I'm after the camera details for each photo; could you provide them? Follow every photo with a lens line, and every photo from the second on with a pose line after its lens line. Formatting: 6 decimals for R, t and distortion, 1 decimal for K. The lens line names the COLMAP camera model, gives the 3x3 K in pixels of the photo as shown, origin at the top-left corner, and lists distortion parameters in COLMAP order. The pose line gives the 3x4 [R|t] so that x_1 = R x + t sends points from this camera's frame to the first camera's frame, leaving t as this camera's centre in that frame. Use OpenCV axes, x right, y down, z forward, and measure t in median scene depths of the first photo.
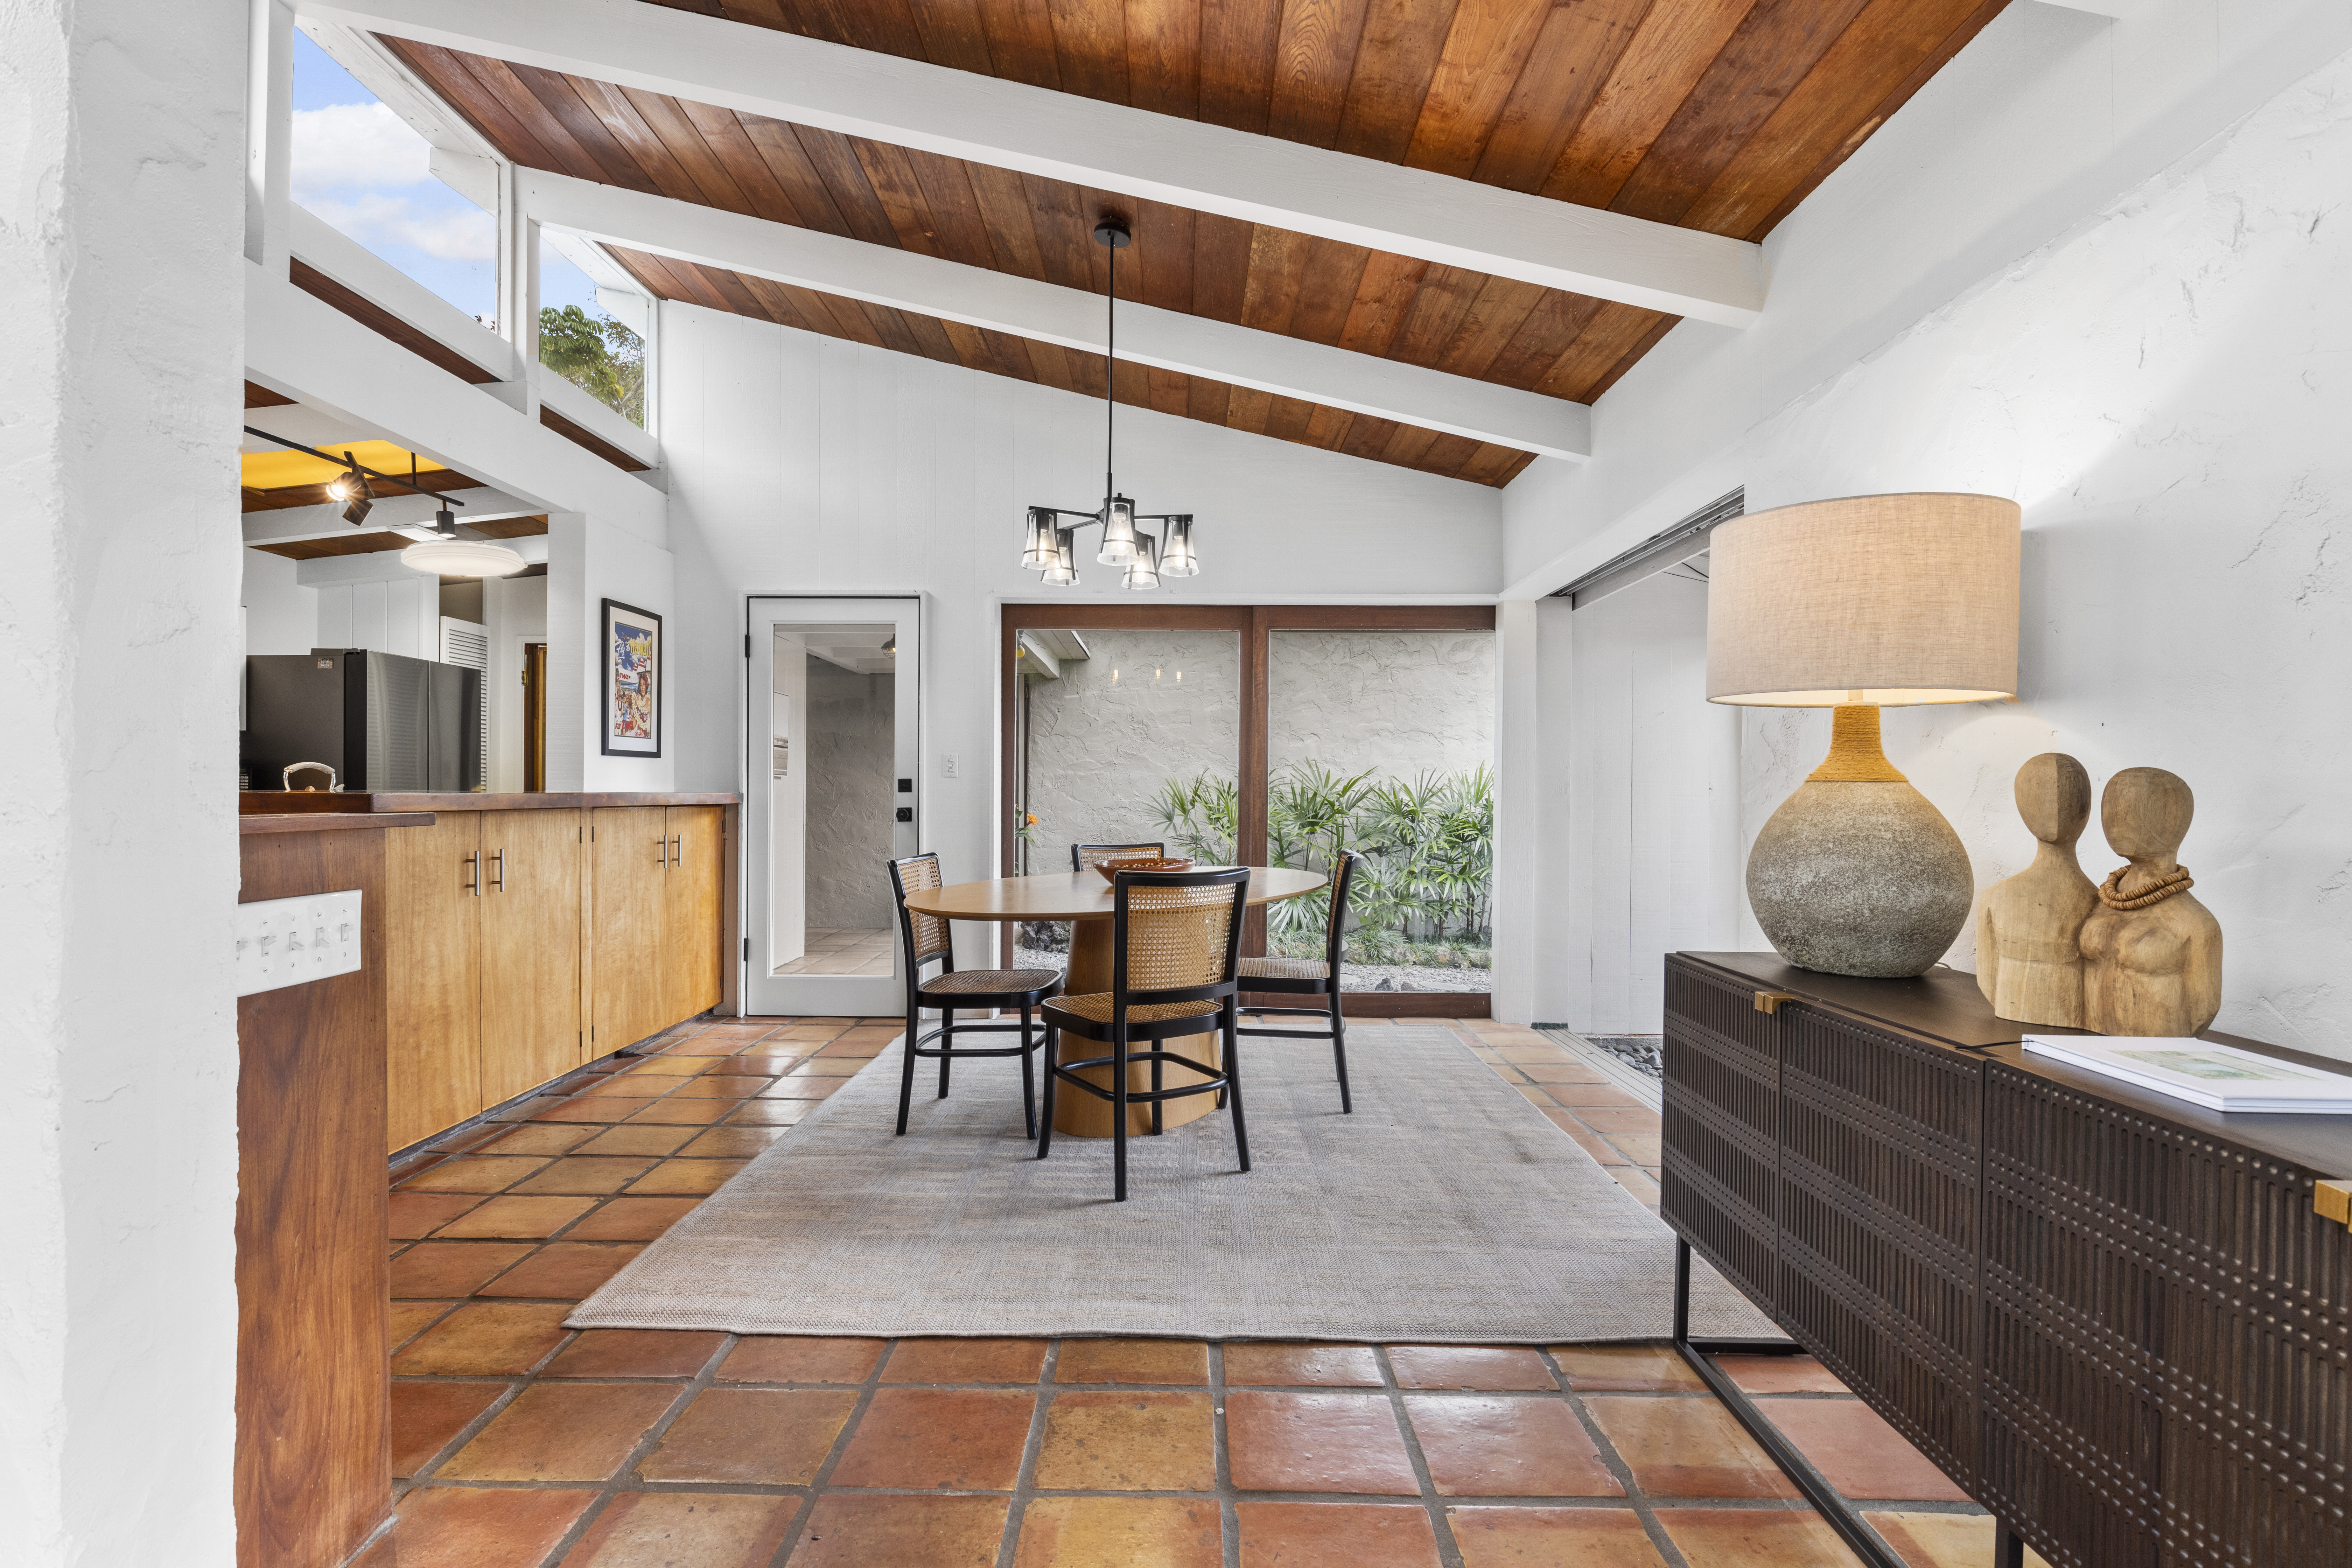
lens RADIAL K [[1149.9, 0, 1176.0], [0, 1149.9, 784.0], [0, 0, 1]] dist [-0.003260, -0.000469]
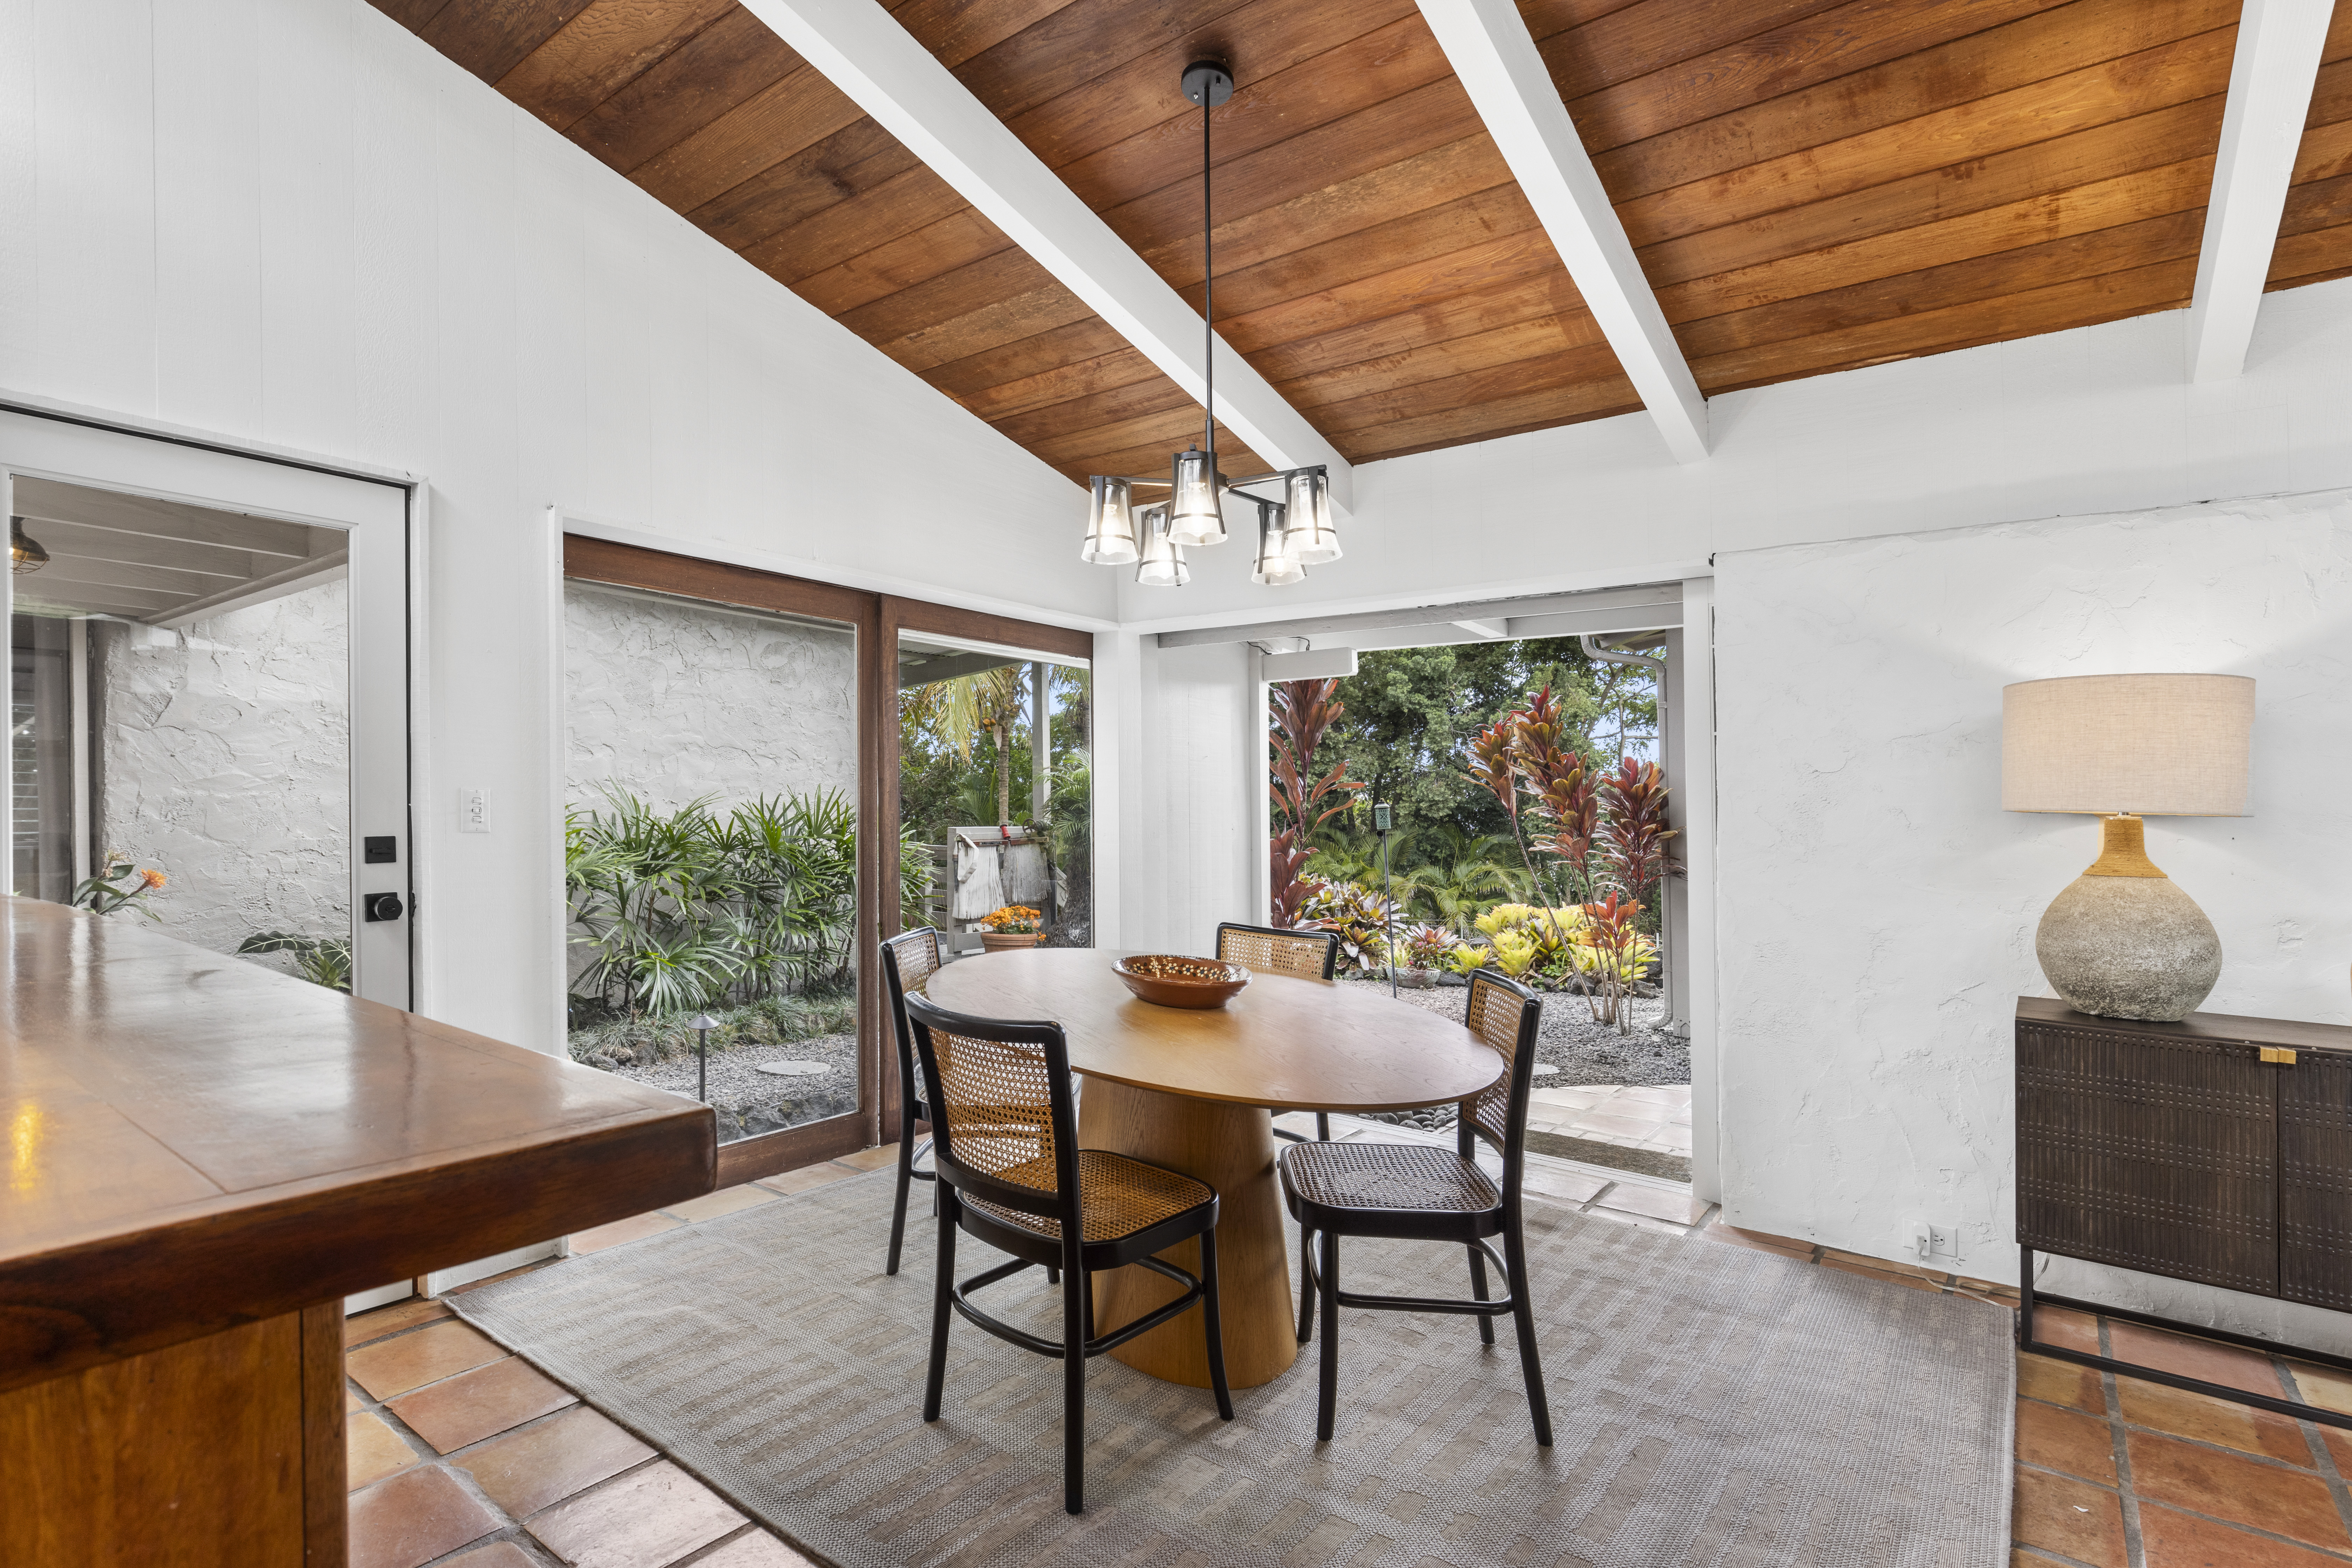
lens RADIAL K [[1149.9, 0, 1176.0], [0, 1149.9, 784.0], [0, 0, 1]] dist [-0.003260, -0.000469]
pose [[0.596381, 0.016037, 0.802541, -0.432419], [-0.017003, 0.999828, -0.007344, -0.030151], [-0.802521, -0.009266, 0.596552, 0.408546]]
